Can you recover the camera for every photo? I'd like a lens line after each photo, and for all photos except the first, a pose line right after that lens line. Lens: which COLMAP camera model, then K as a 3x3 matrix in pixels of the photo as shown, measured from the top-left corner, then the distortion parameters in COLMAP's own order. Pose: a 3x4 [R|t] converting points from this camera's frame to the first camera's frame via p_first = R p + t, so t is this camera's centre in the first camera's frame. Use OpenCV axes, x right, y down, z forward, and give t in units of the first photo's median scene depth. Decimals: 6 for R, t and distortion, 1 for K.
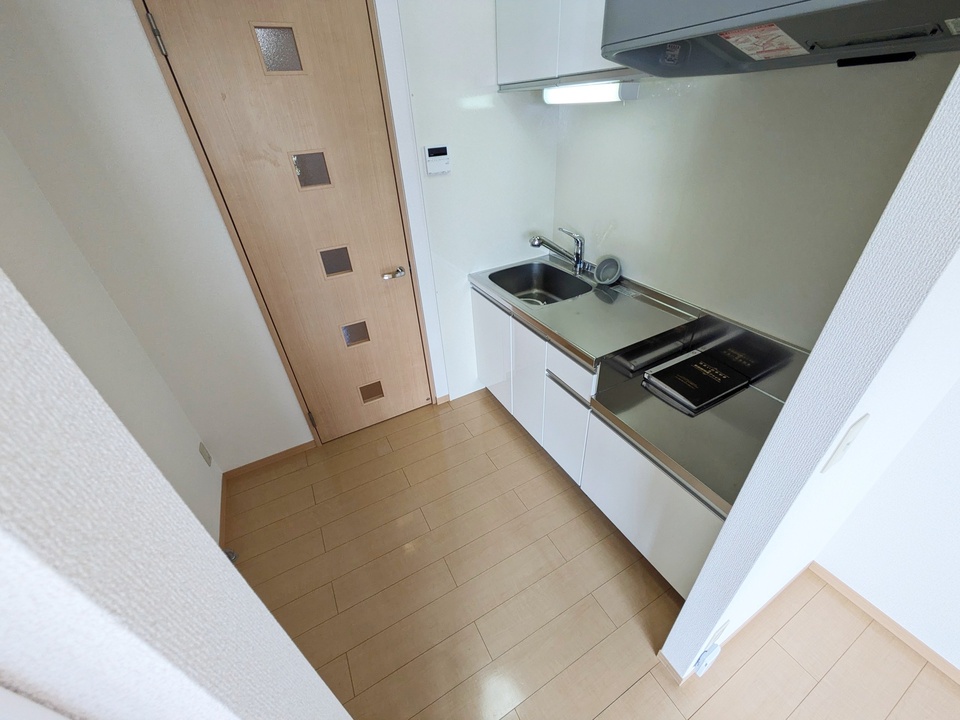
lens RADIAL K [[377.8, 0, 483.8], [0, 377.8, 359.5], [0, 0, 1]] dist [-0.001202, -0.000001]
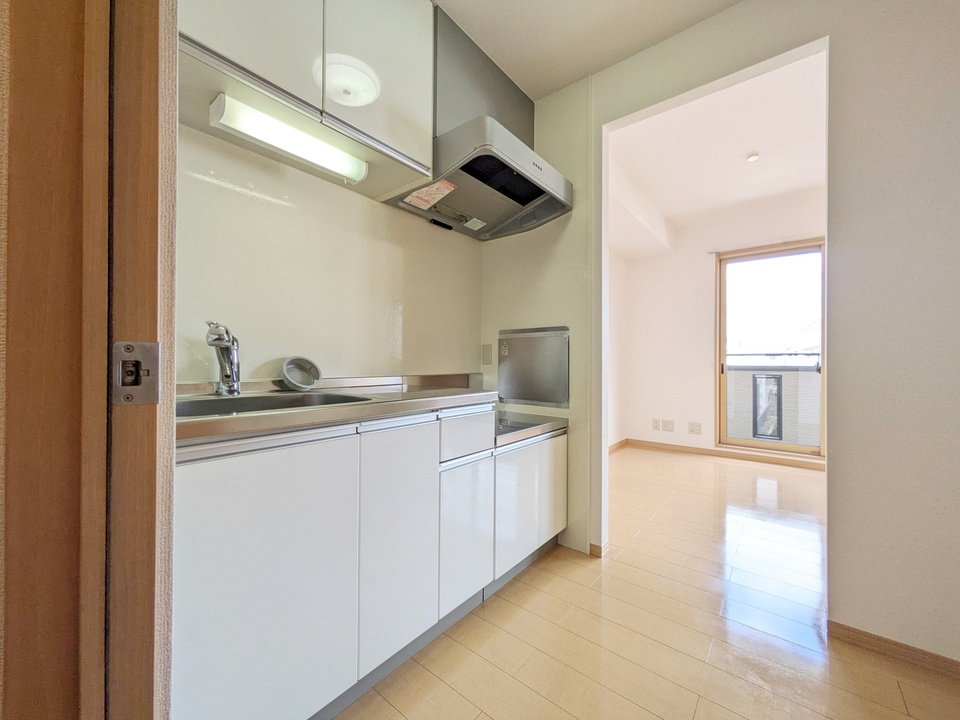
lens RADIAL K [[377.8, 0, 483.8], [0, 377.8, 359.5], [0, 0, 1]] dist [-0.001202, -0.000001]
pose [[-0.383081, 0.051157, 0.922297, -0.465870], [0.523910, 0.834365, 0.171329, -0.192477], [-0.760767, 0.548834, -0.346431, 0.940842]]
